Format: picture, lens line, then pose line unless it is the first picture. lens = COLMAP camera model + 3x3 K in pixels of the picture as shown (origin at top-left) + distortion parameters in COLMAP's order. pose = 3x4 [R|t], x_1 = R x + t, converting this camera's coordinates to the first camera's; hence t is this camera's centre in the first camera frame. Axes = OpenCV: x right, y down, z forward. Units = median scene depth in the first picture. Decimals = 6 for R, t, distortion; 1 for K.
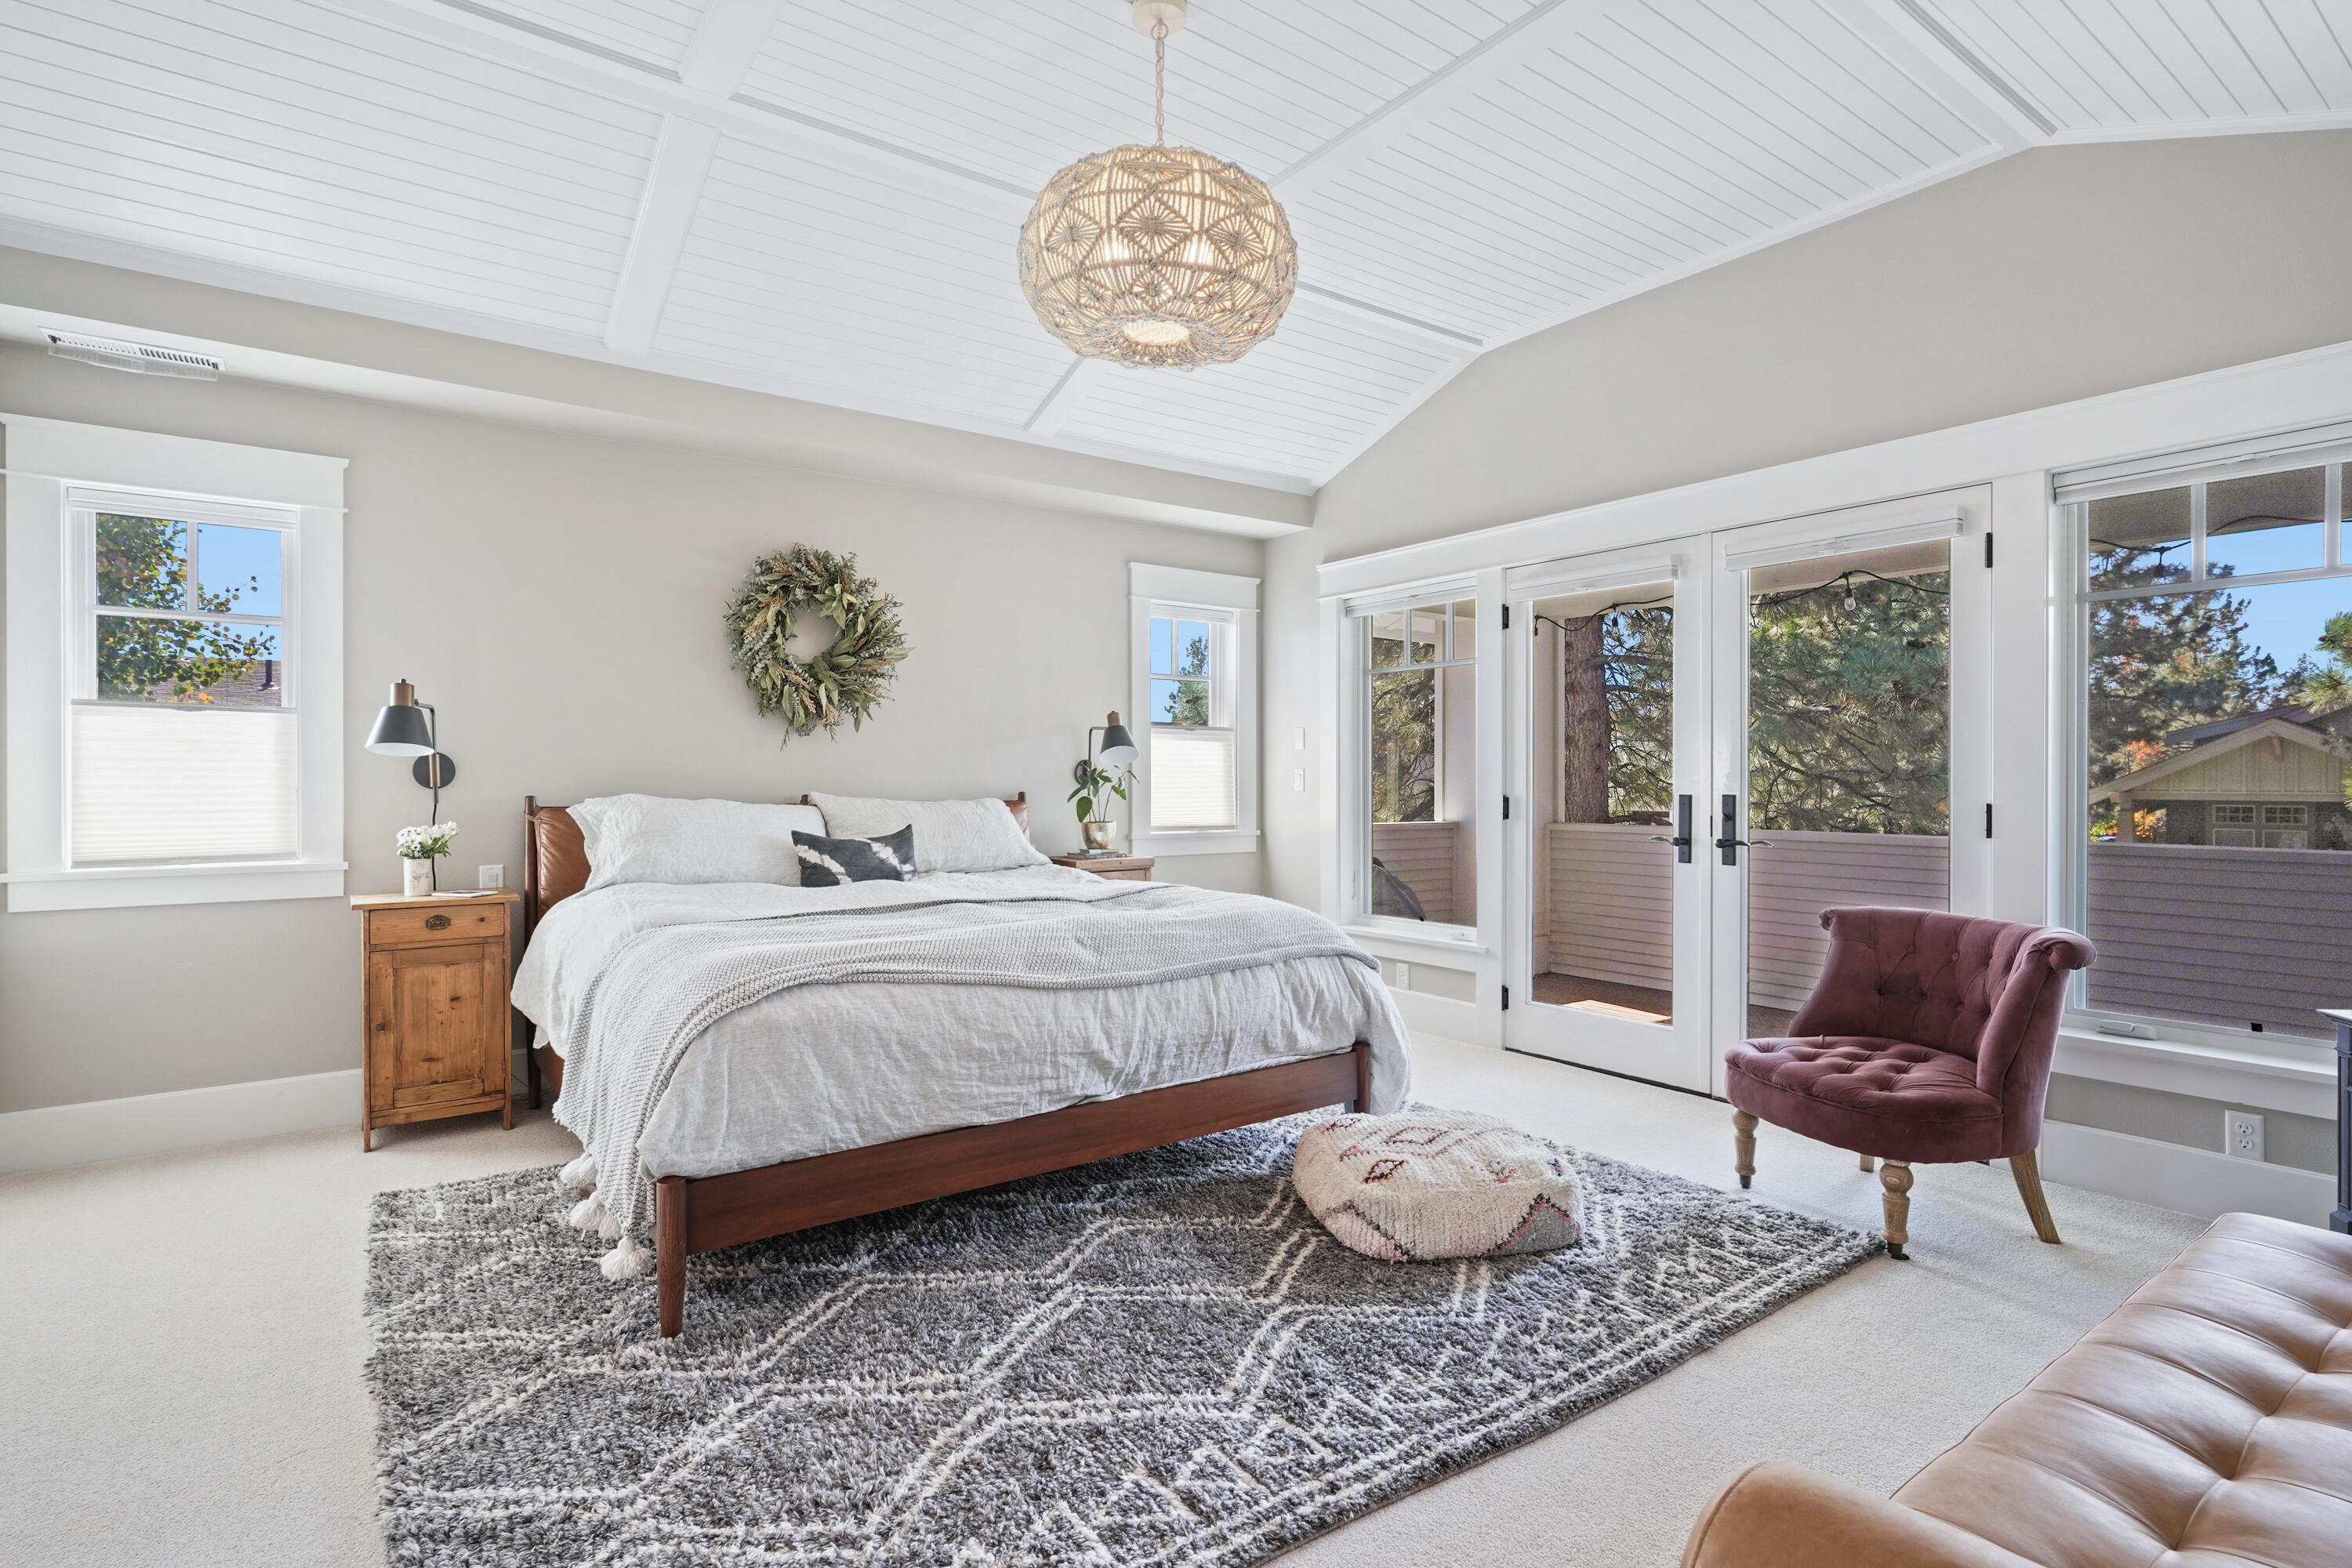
lens RADIAL K [[1145.3, 0, 1176.2], [0, 1145.3, 780.0], [0, 0, 1]] dist [-0.006704, 0.002216]
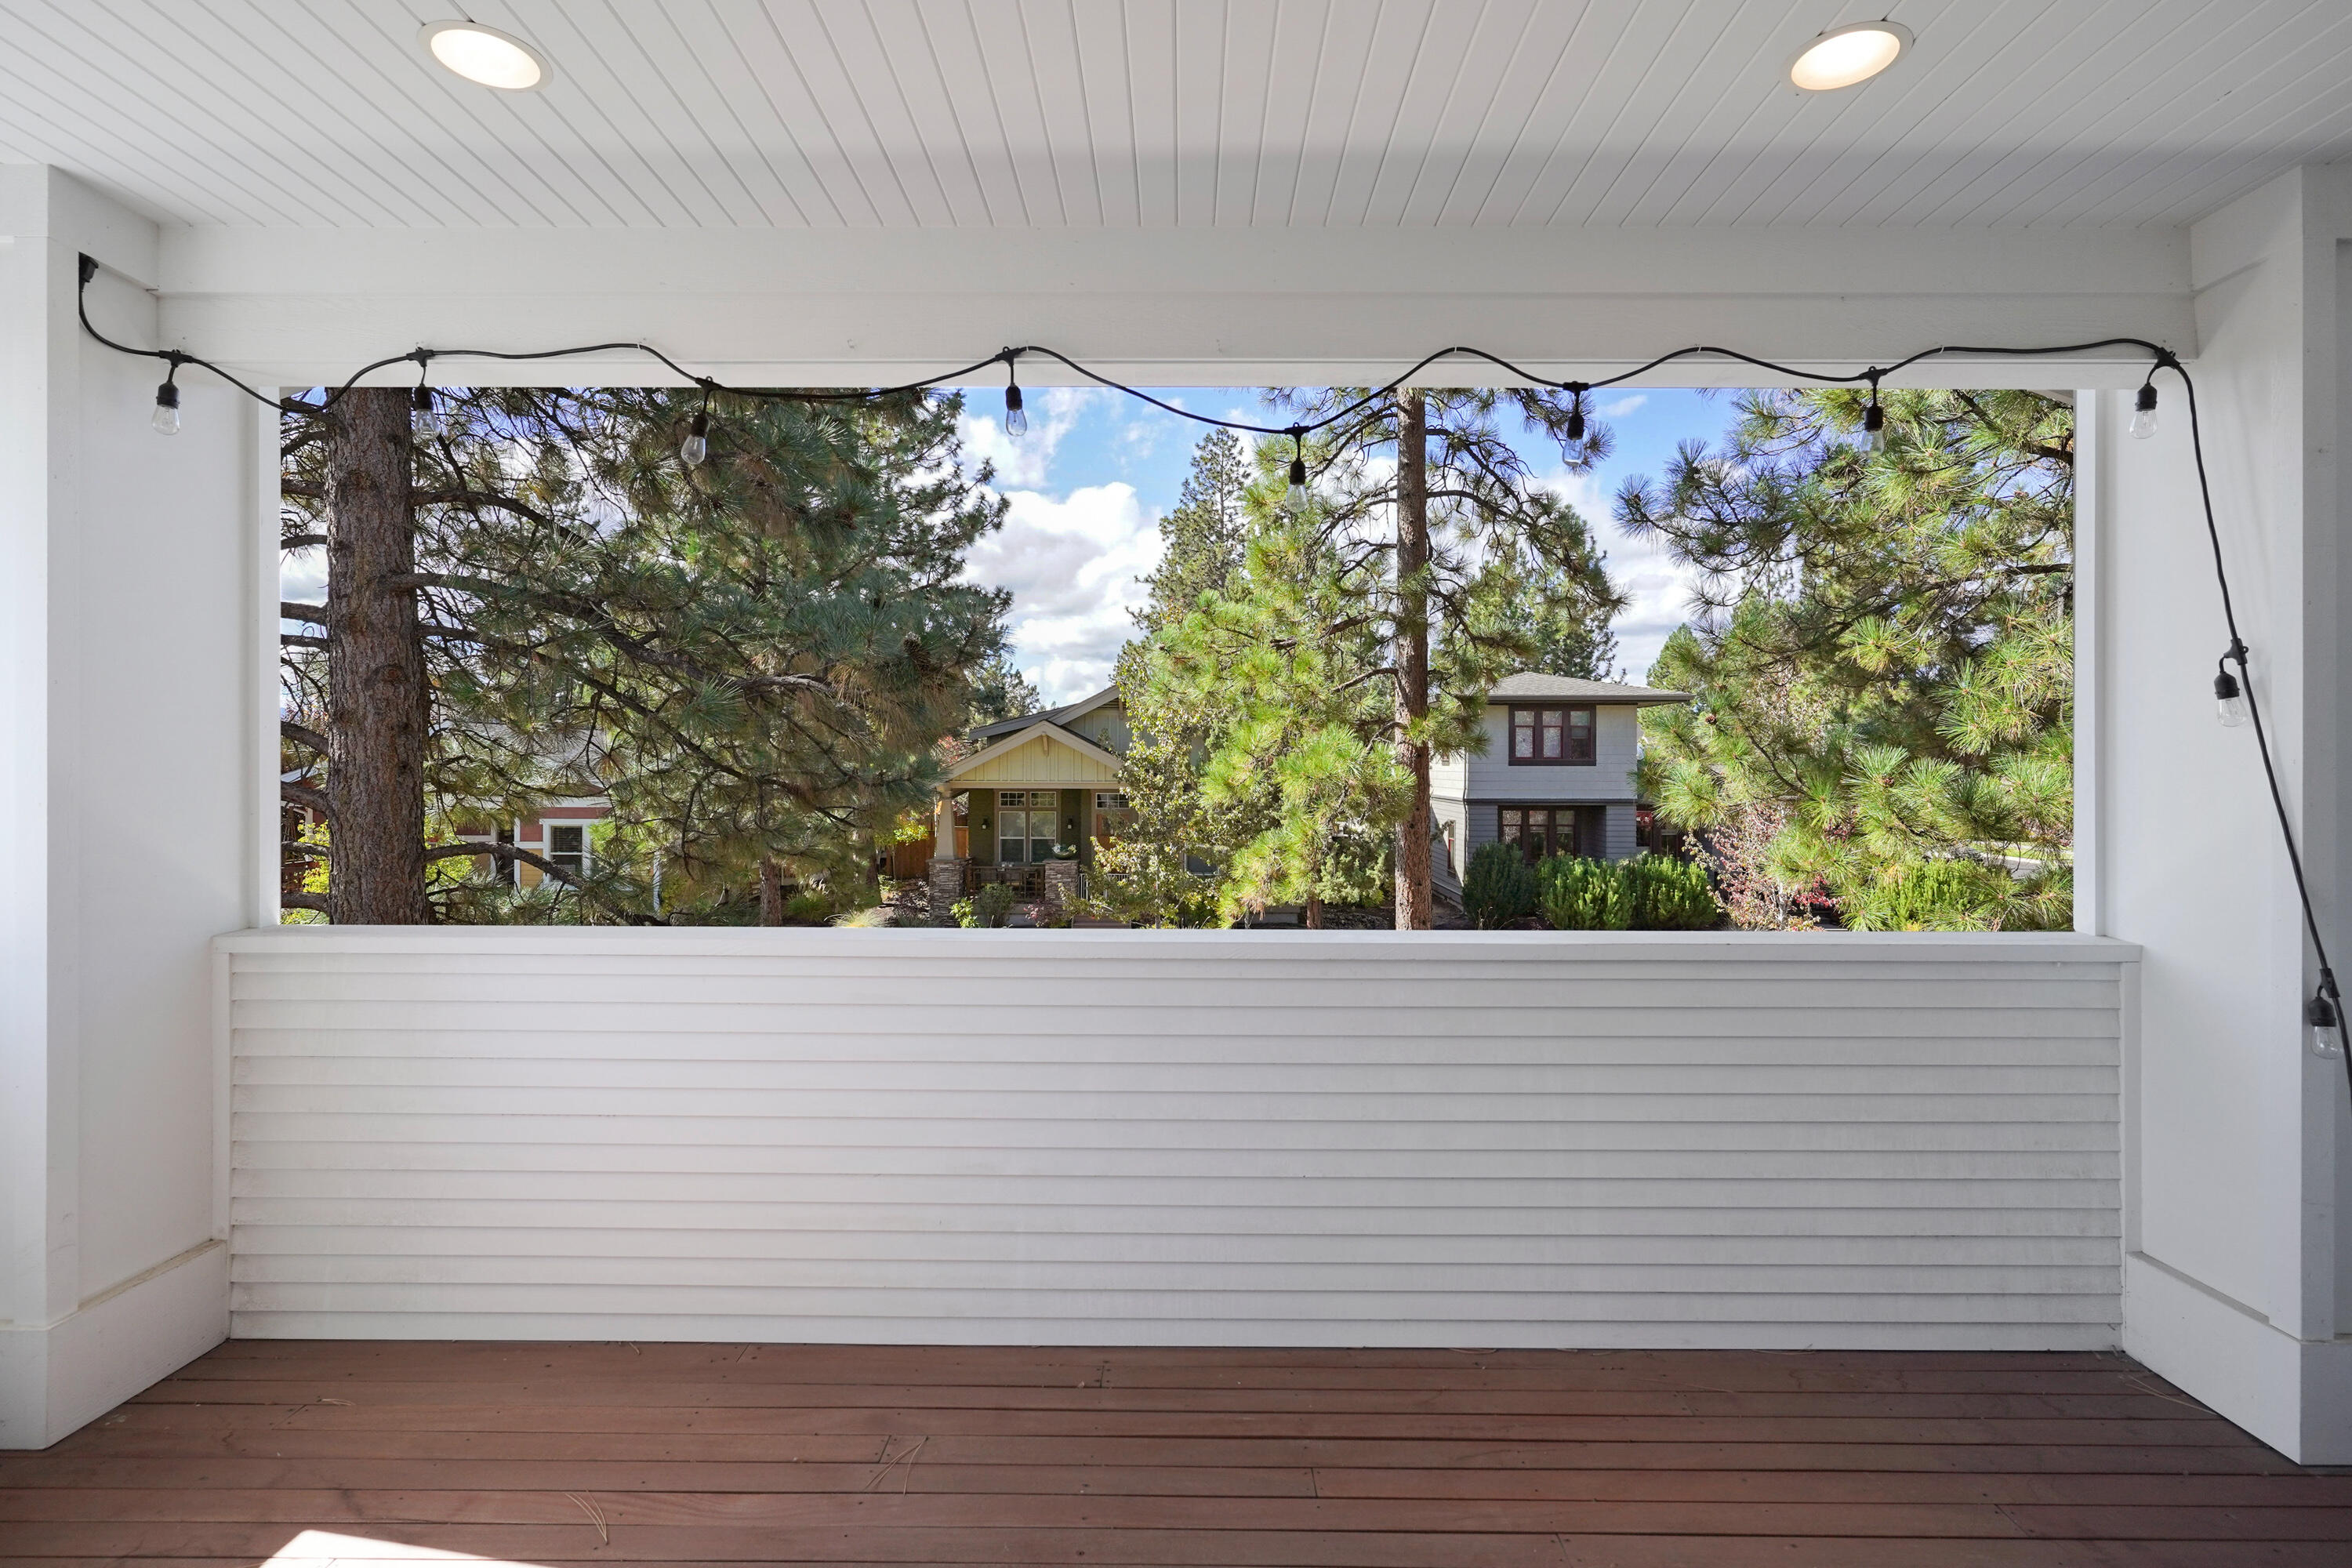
lens RADIAL K [[1145.3, 0, 1179.0], [0, 1145.3, 770.5], [0, 0, 1]] dist [-0.006704, 0.002216]
pose [[0.592984, -0.003625, 0.805206, 0.122033], [0.000789, 0.999992, 0.003921, -0.009199], [-0.805214, -0.001690, 0.592982, 0.305915]]
